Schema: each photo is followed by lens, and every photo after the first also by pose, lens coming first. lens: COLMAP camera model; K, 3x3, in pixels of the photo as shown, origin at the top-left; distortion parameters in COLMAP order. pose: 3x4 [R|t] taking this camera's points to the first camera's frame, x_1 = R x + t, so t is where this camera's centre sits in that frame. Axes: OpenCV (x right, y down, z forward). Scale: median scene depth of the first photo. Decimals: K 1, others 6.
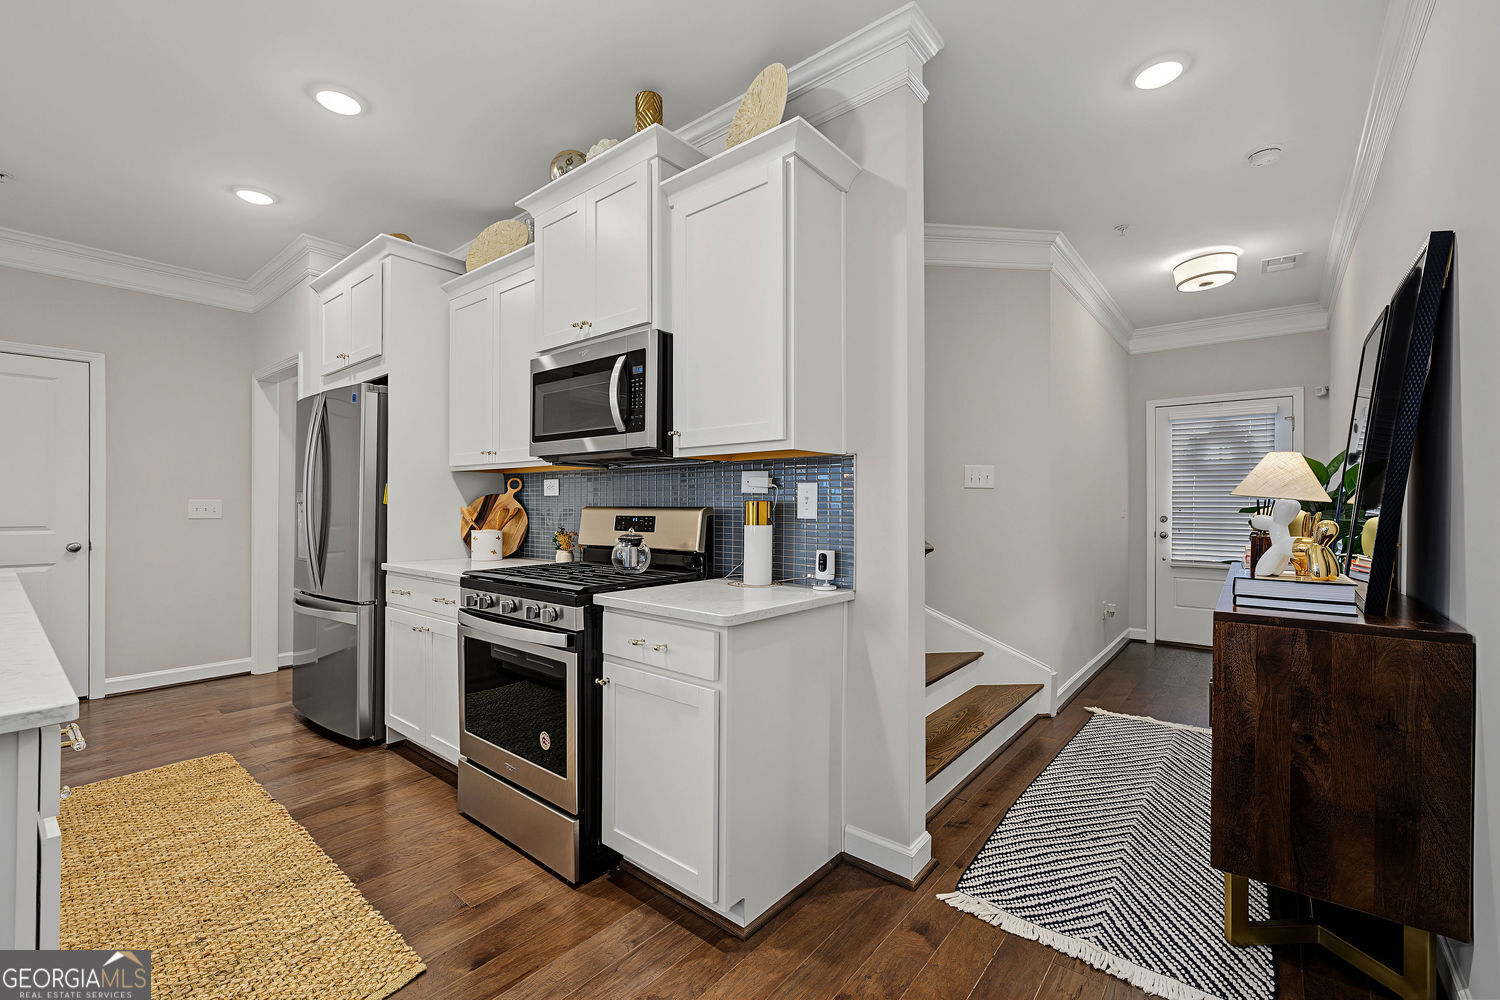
lens RADIAL K [[631.2, 0, 744.3], [0, 631.2, 501.5], [0, 0, 1]] dist [0.008923, 0.000012]
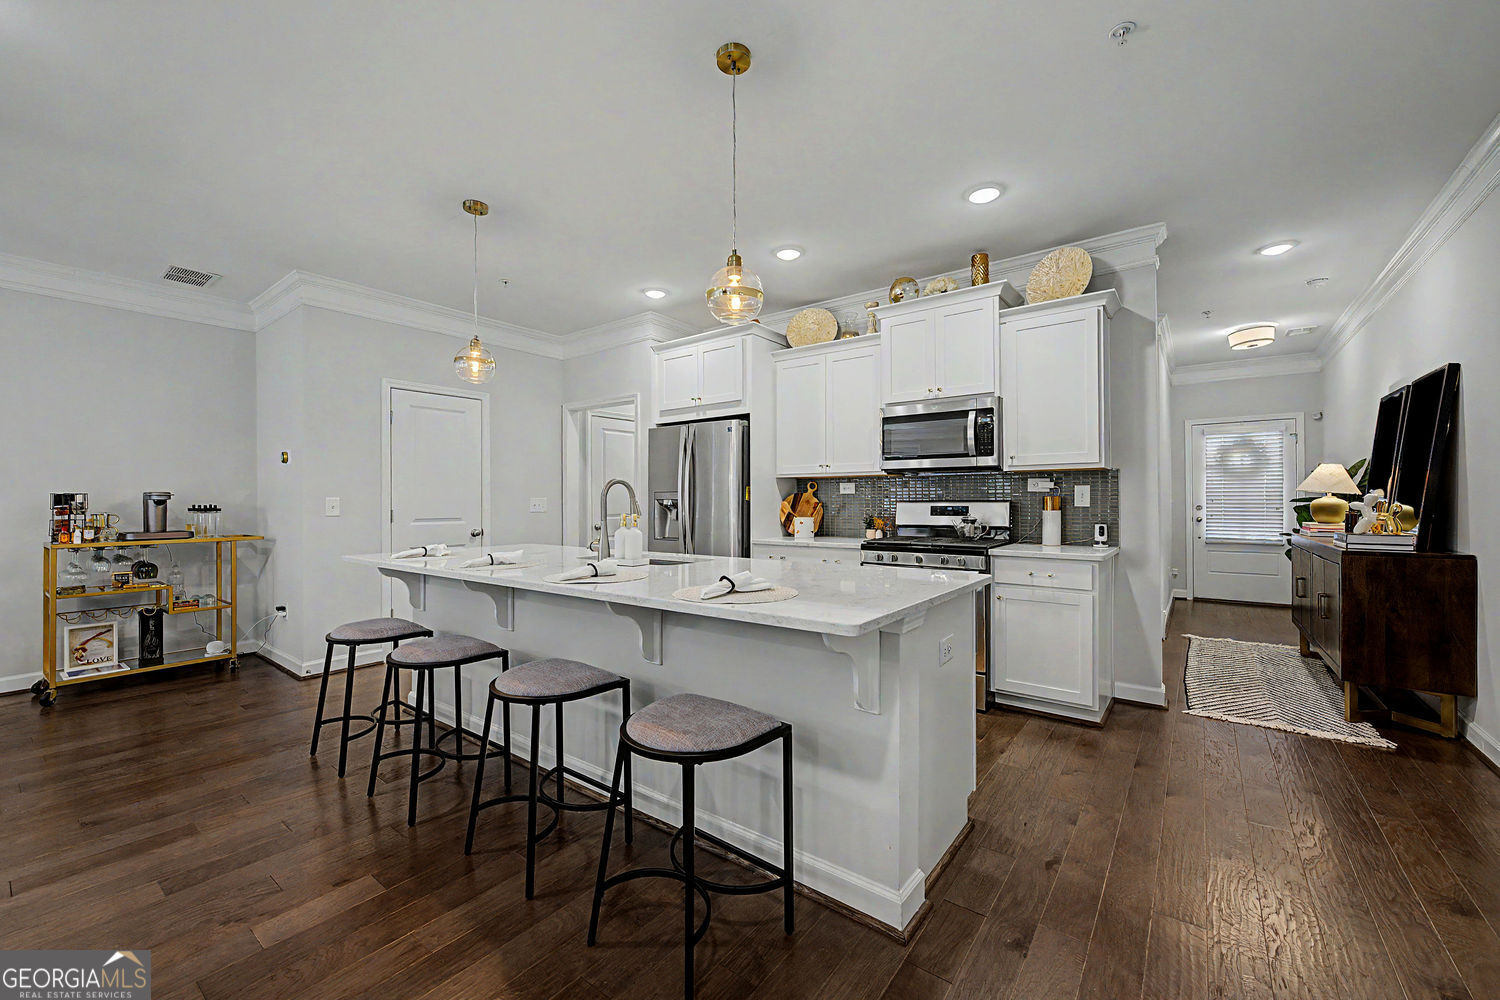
lens RADIAL K [[596.4, 0, 749.9], [0, 596.4, 494.3], [0, 0, 1]] dist [0.002612, 0.000540]
pose [[0.999052, -0.006464, 0.043060, -0.851457], [0.006638, 0.999970, -0.003892, -0.005183], [-0.043034, 0.004175, 0.999065, -0.562832]]
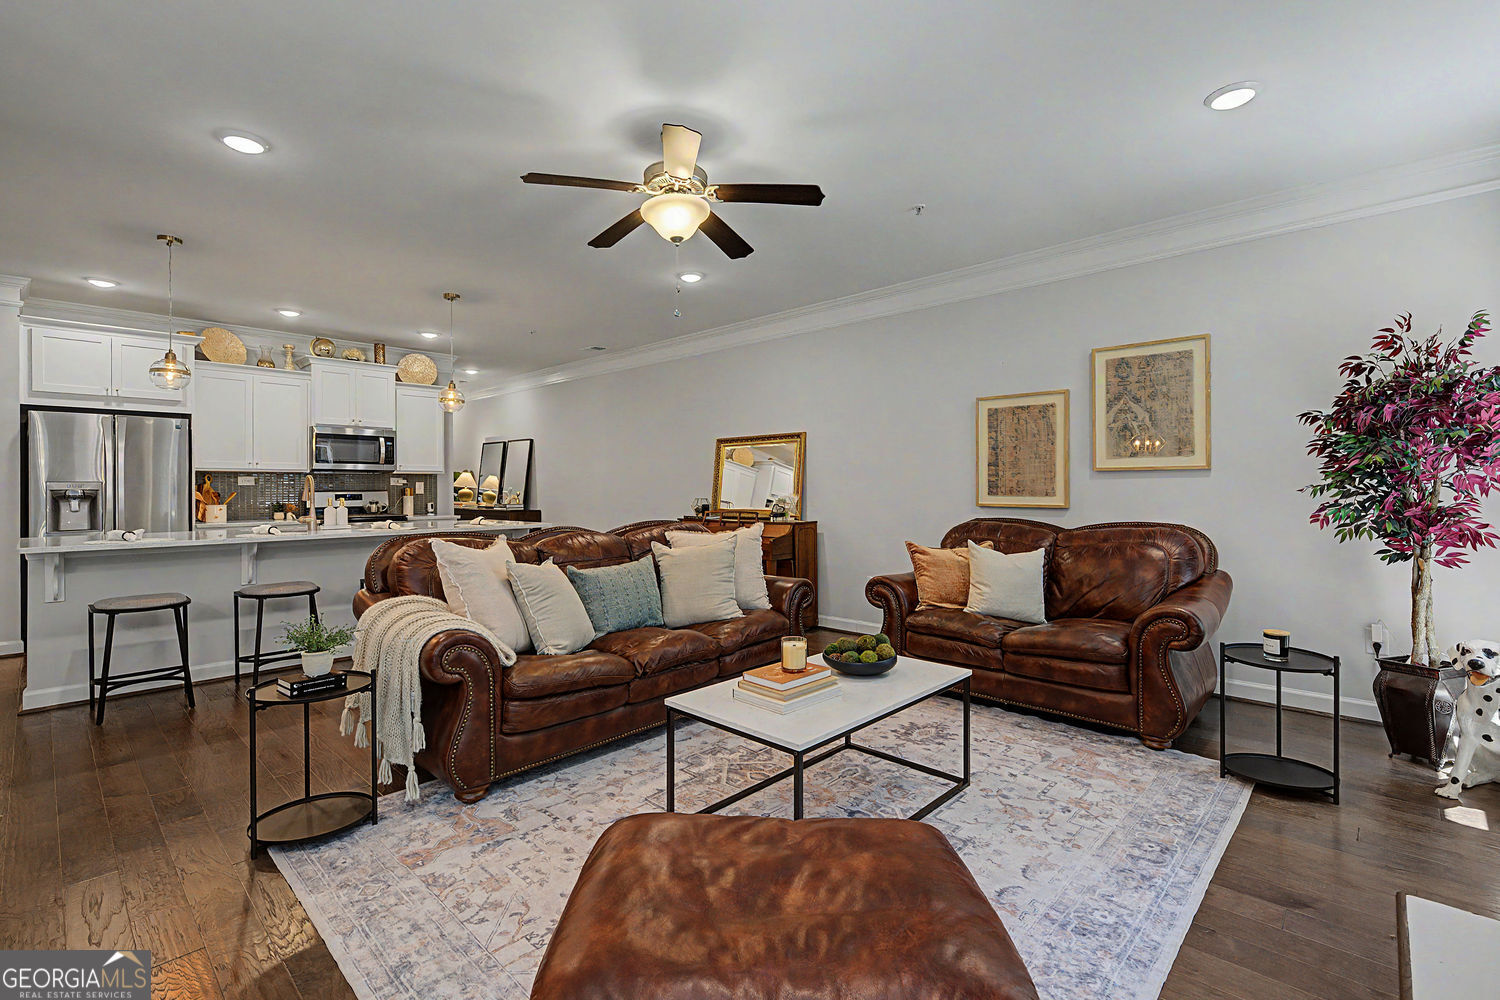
lens RADIAL K [[675.7, 0, 750.8], [0, 675.7, 495.2], [0, 0, 1]] dist [0.001056, 0.000070]
pose [[0.059550, -0.010440, 0.998171, -3.135403], [0.001277, 0.999945, 0.010382, 0.002184], [-0.998224, 0.000657, 0.059560, -0.847806]]
